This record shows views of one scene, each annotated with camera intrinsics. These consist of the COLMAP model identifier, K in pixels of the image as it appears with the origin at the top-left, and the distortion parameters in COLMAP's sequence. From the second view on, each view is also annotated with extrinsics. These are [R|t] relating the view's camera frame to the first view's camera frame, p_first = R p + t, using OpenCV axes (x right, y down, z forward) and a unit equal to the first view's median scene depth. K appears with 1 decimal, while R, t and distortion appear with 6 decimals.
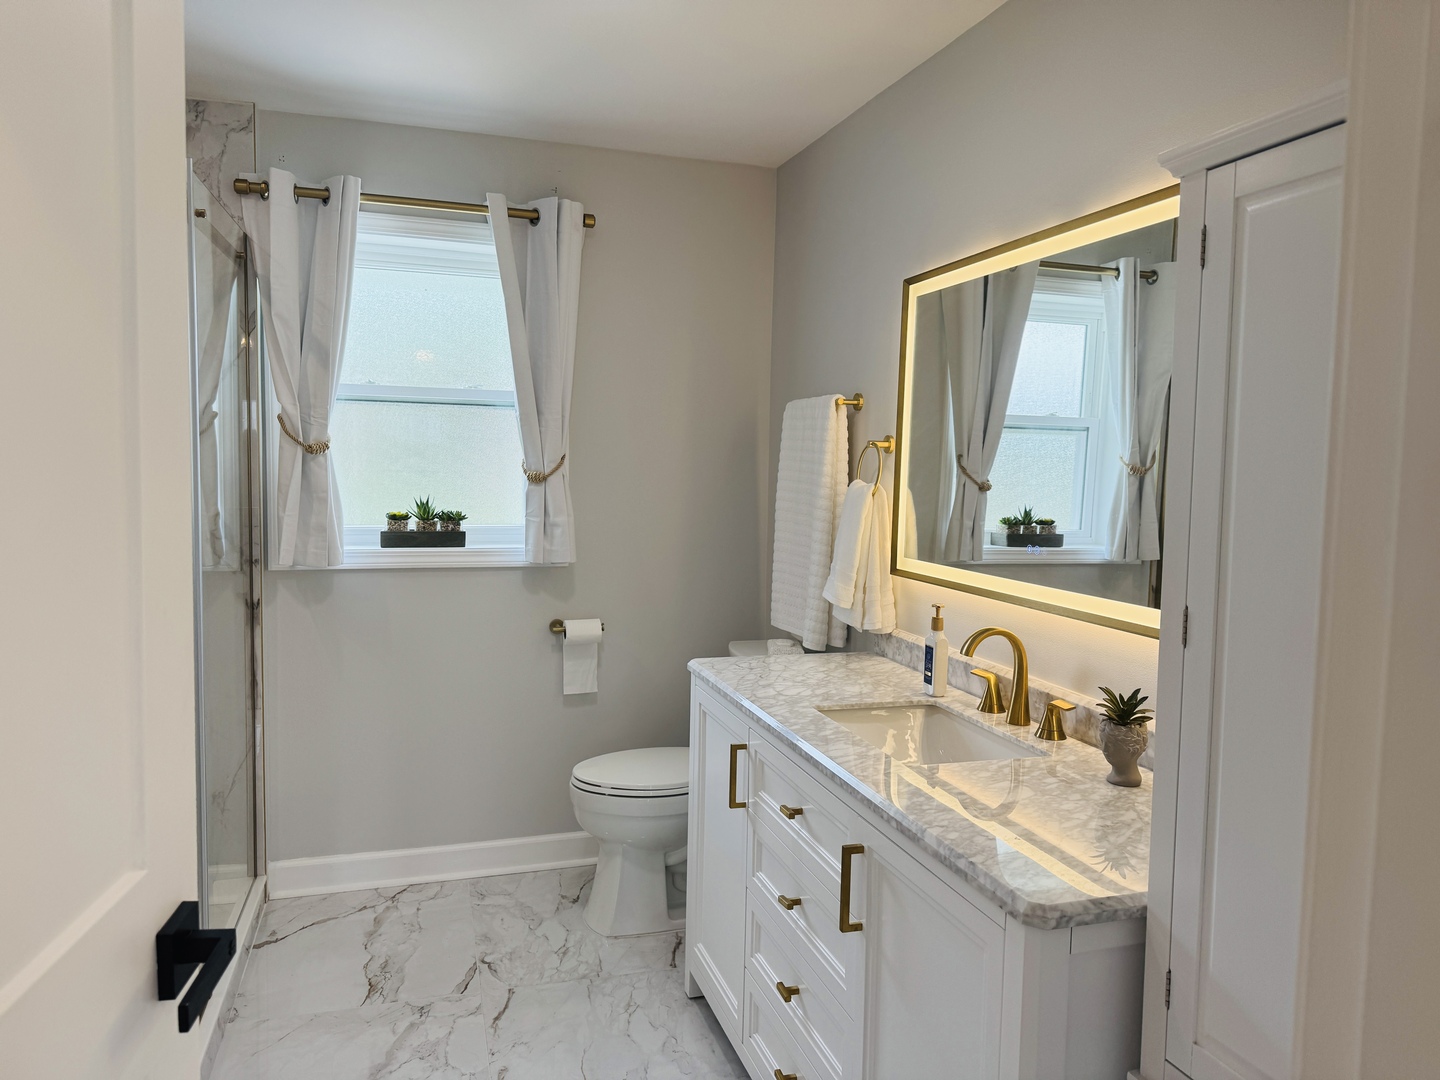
lens RADIAL K [[1011.3, 0, 718.3], [0, 1011.3, 547.3], [0, 0, 1]] dist [0.059578, -0.072672]
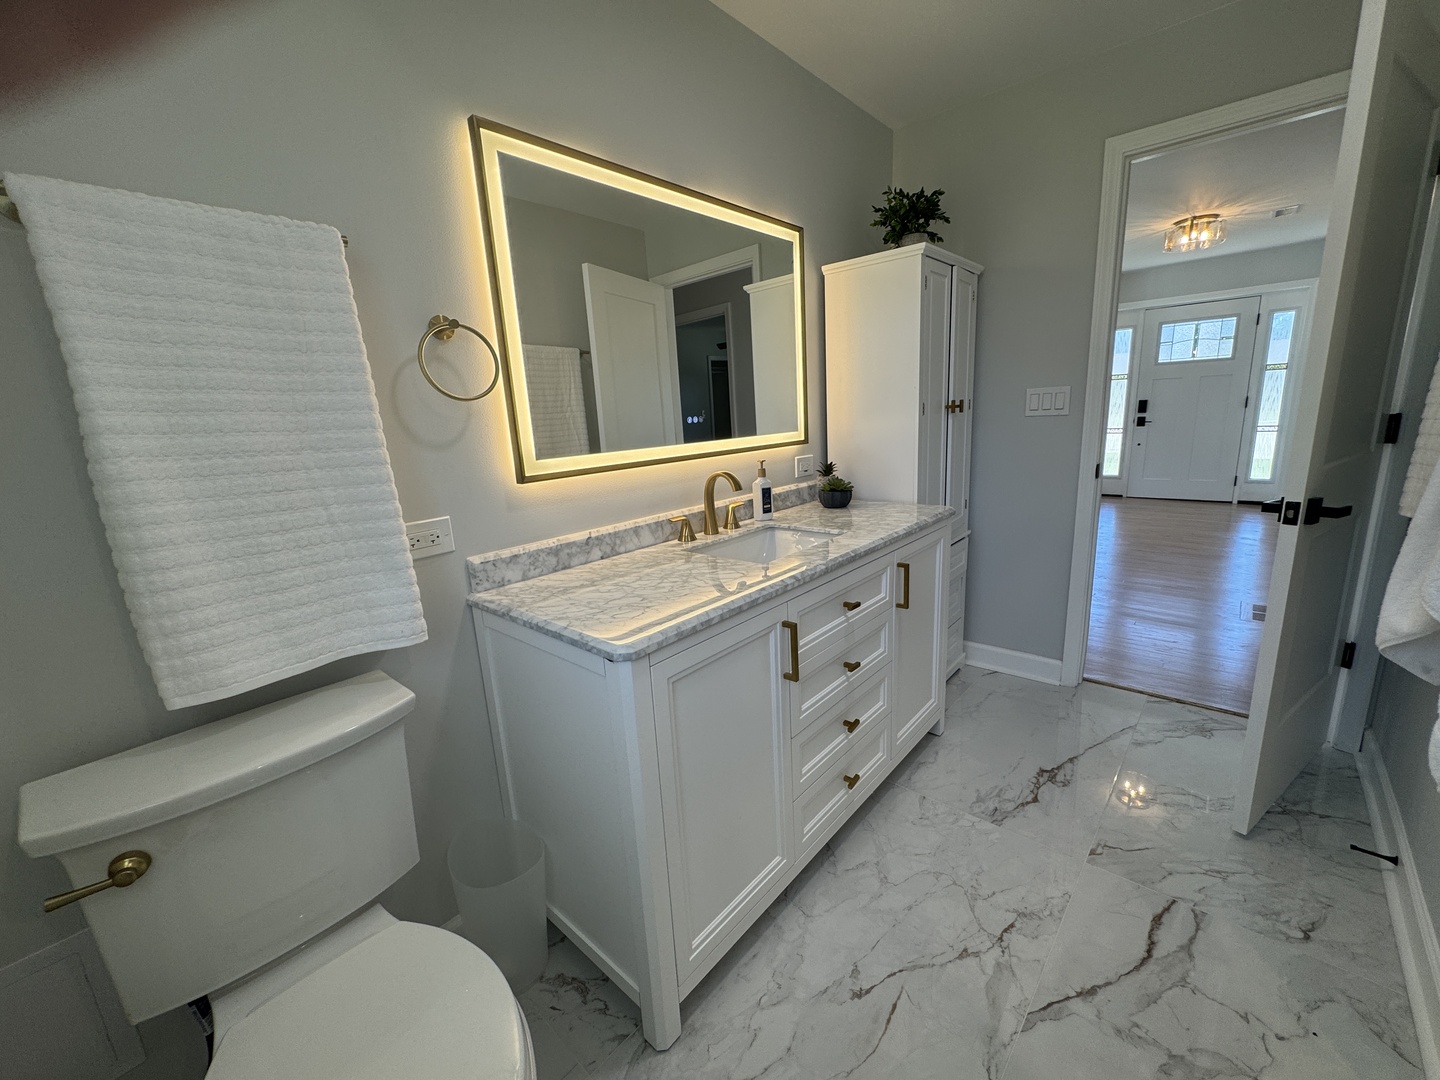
lens RADIAL K [[580.0, 0, 720.4], [0, 580.0, 525.9], [0, 0, 1]] dist [-0.002513, 0.000721]
pose [[-0.515691, -0.186802, 0.836163, -0.374338], [0.084938, 0.959988, 0.266849, -0.063499], [-0.852554, 0.208633, -0.479191, 1.184466]]
